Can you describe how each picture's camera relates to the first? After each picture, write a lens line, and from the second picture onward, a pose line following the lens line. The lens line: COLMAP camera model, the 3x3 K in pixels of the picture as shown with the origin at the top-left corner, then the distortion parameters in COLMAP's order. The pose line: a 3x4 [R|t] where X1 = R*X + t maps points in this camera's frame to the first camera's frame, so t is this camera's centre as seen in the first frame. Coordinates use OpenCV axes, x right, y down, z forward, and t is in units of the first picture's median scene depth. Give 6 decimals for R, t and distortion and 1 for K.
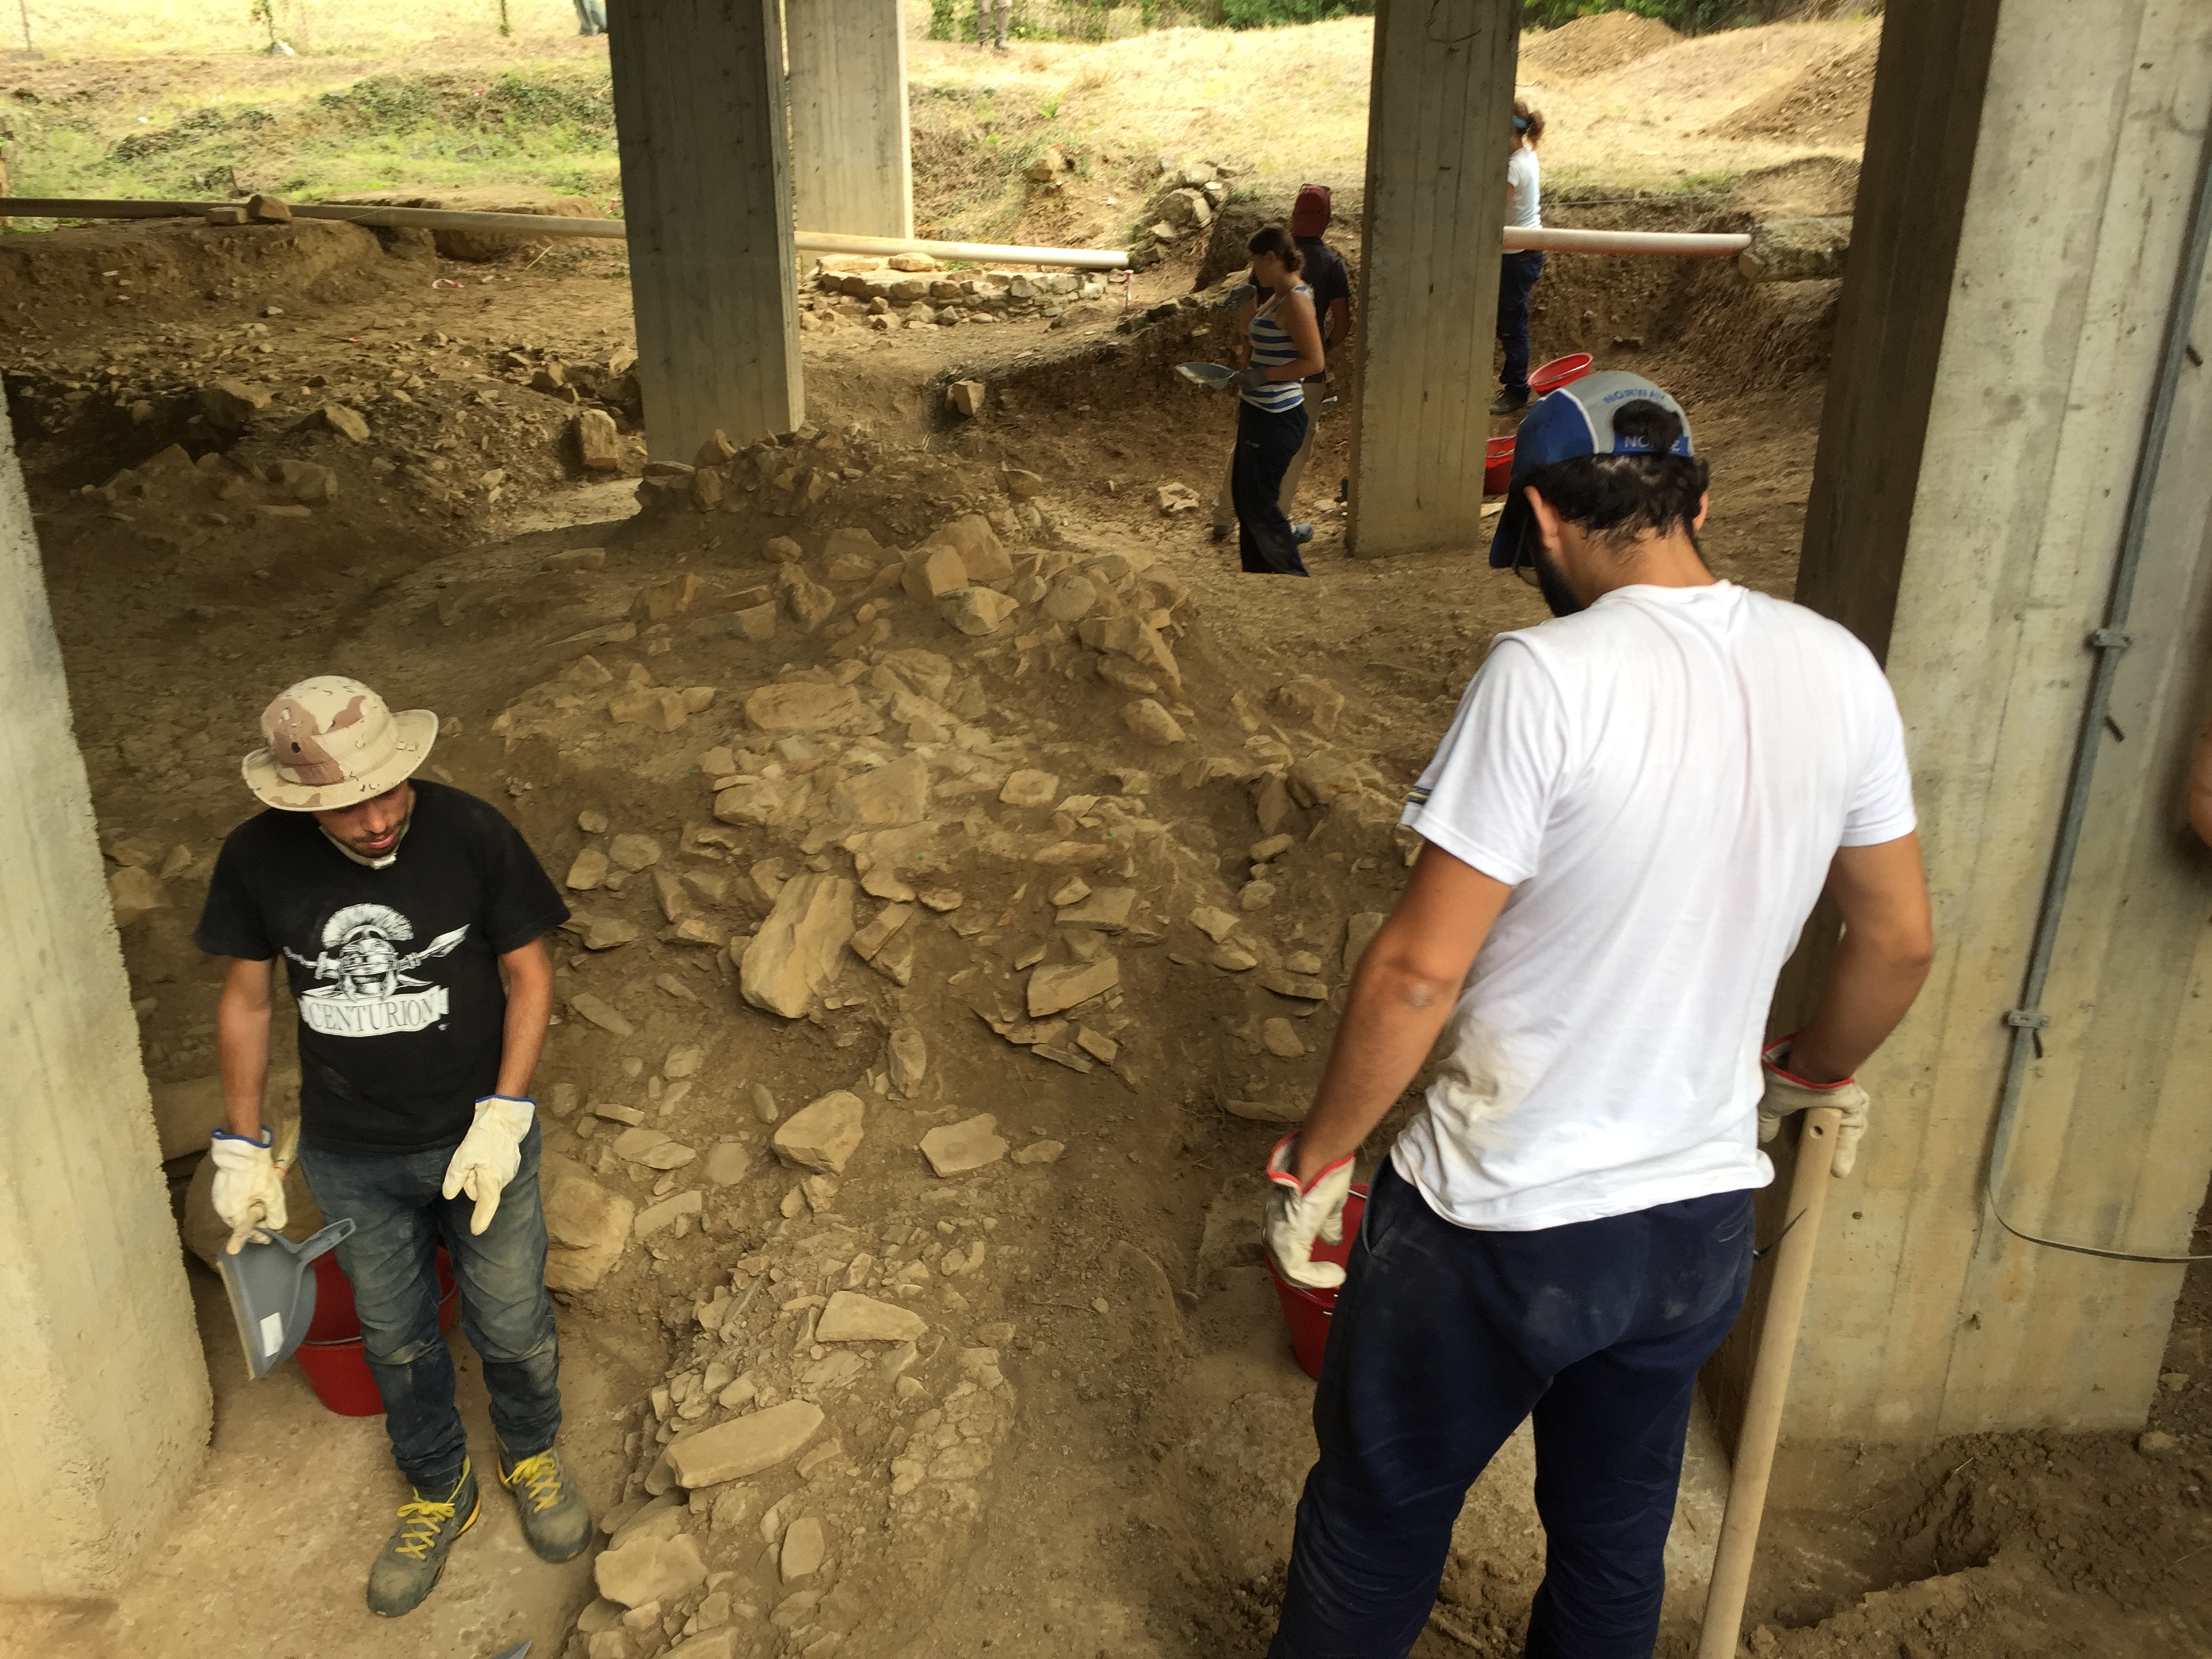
lens RADIAL K [[1877.7, 0, 1105.2], [0, 1877.7, 830.7], [0, 0, 1]] dist [0.066547, -0.087992]
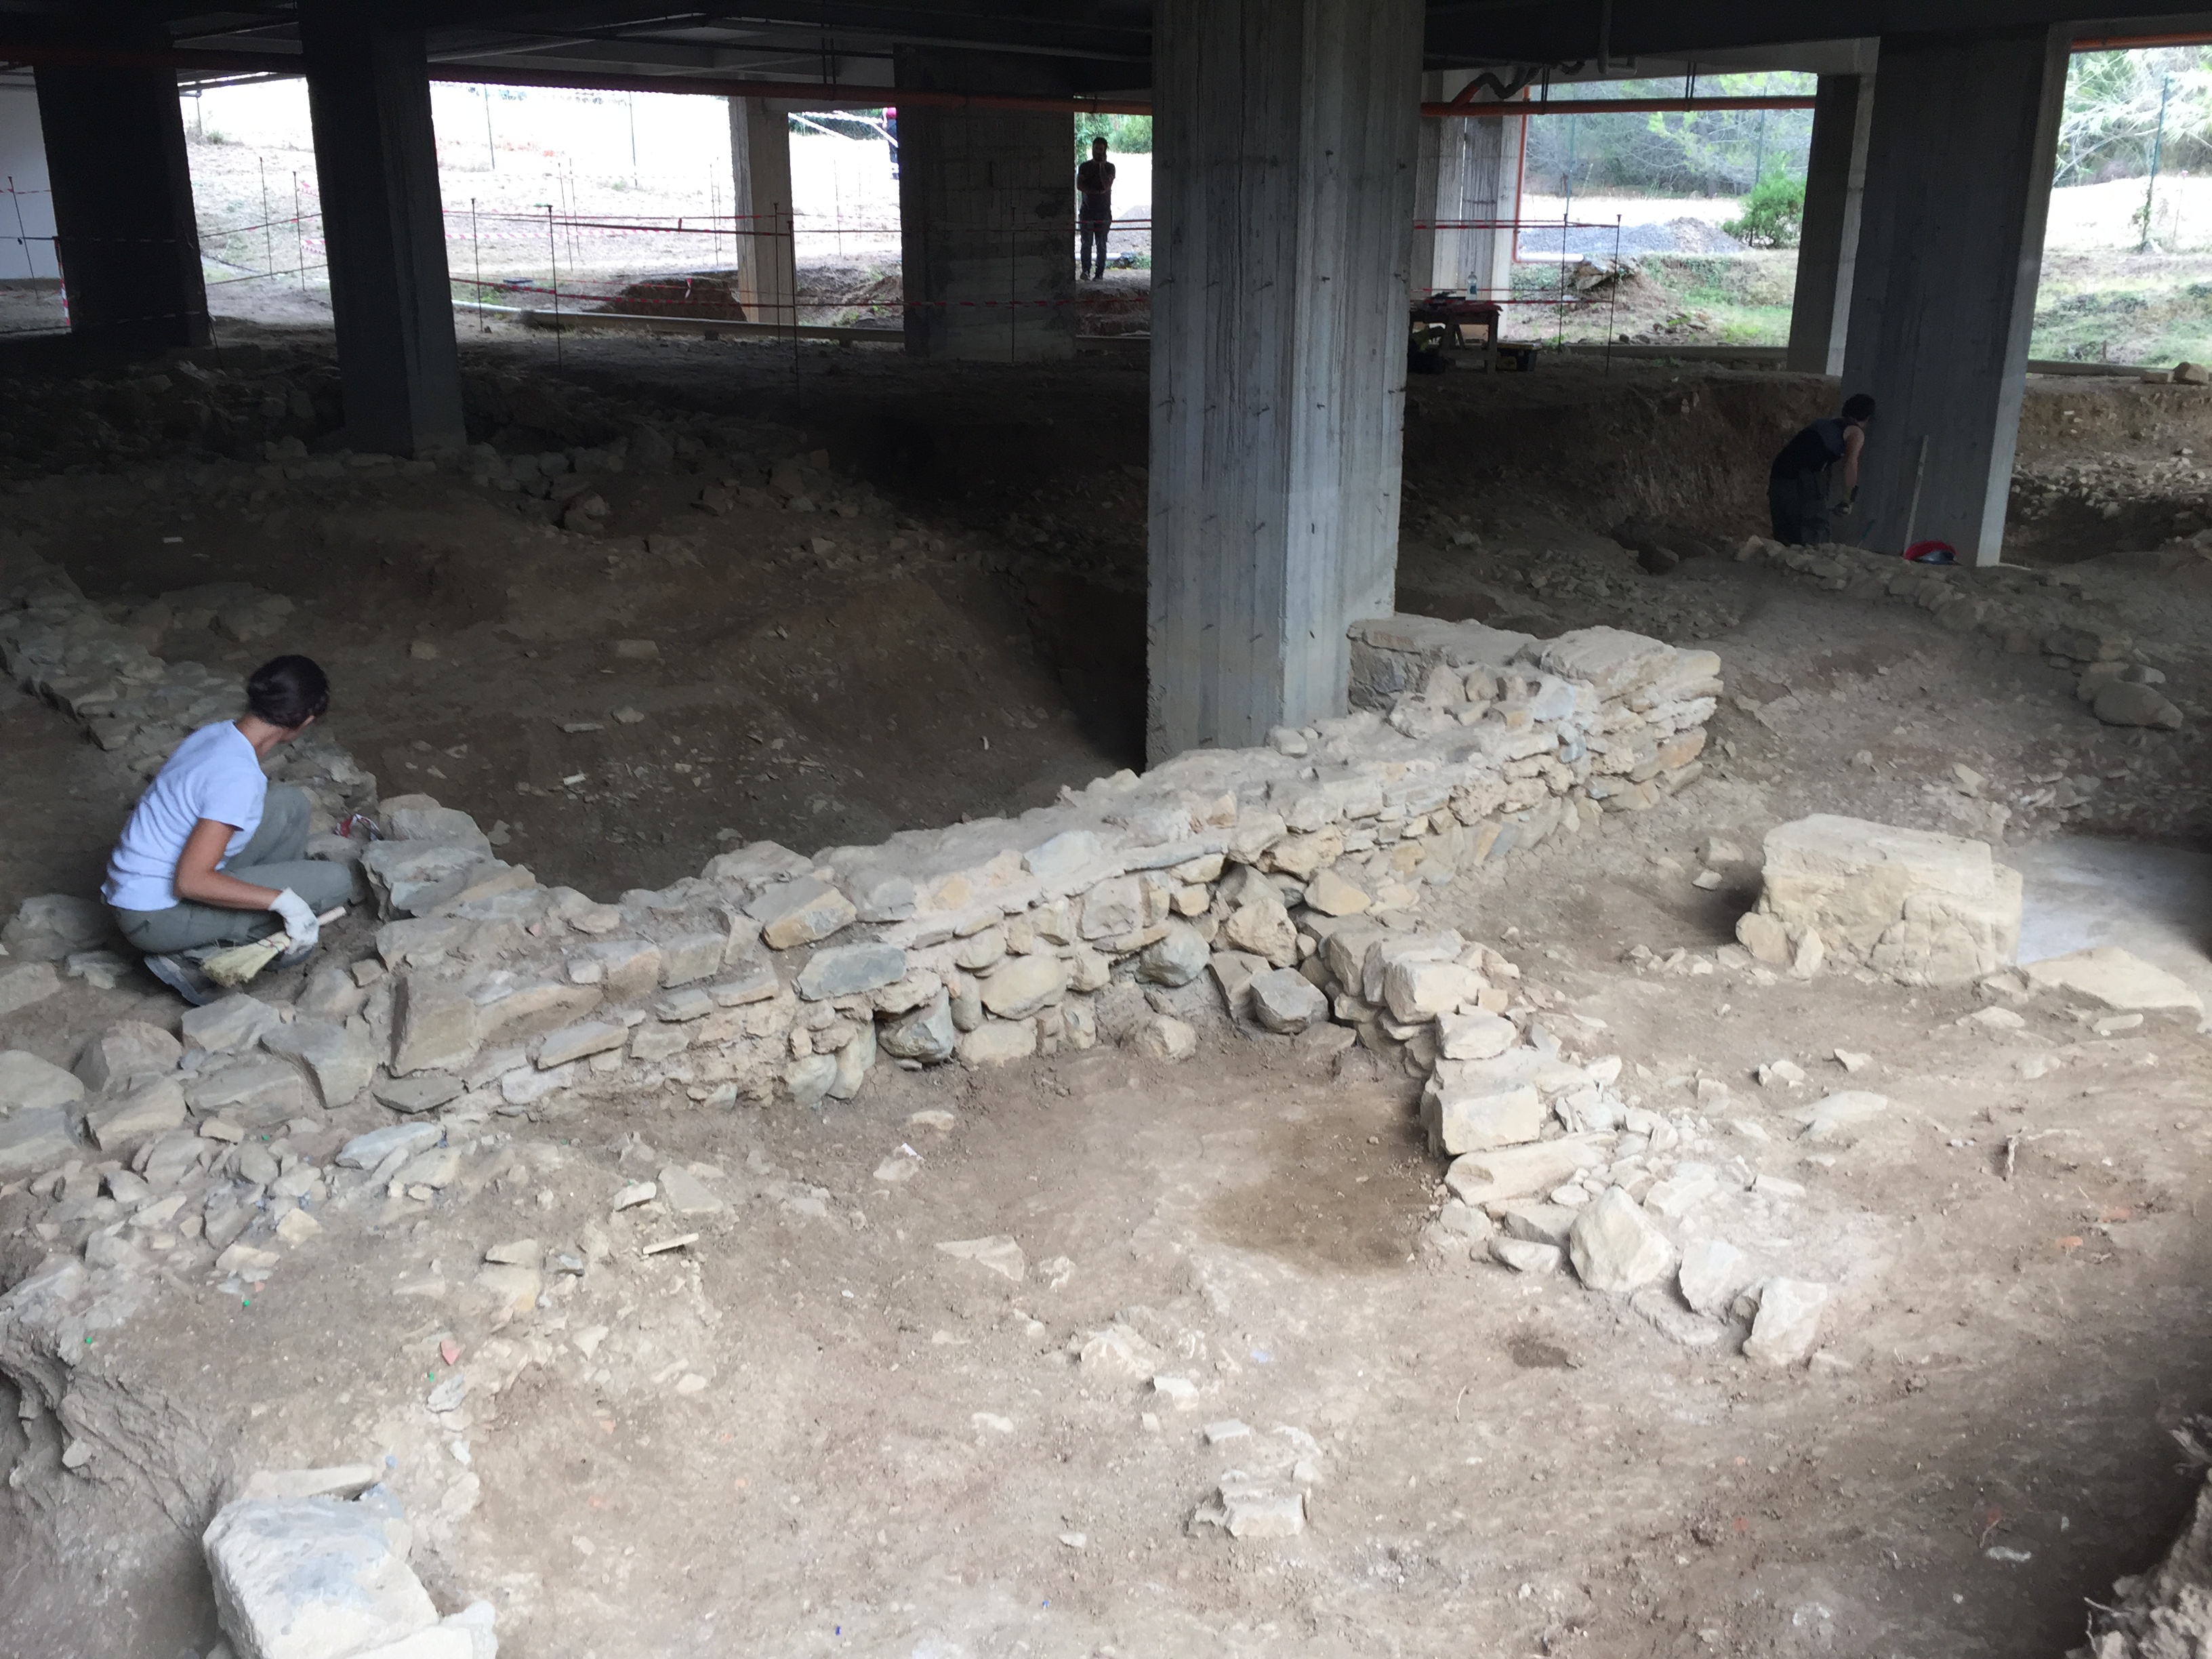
lens RADIAL K [[1877.7, 0, 1105.2], [0, 1877.7, 820.2], [0, 0, 1]] dist [0.066547, -0.087992]
pose [[0.711595, 0.212263, -0.669759, -0.040599], [-0.275537, 0.961217, 0.011885, 0.098545], [0.646306, 0.176086, 0.742484, -0.240620]]
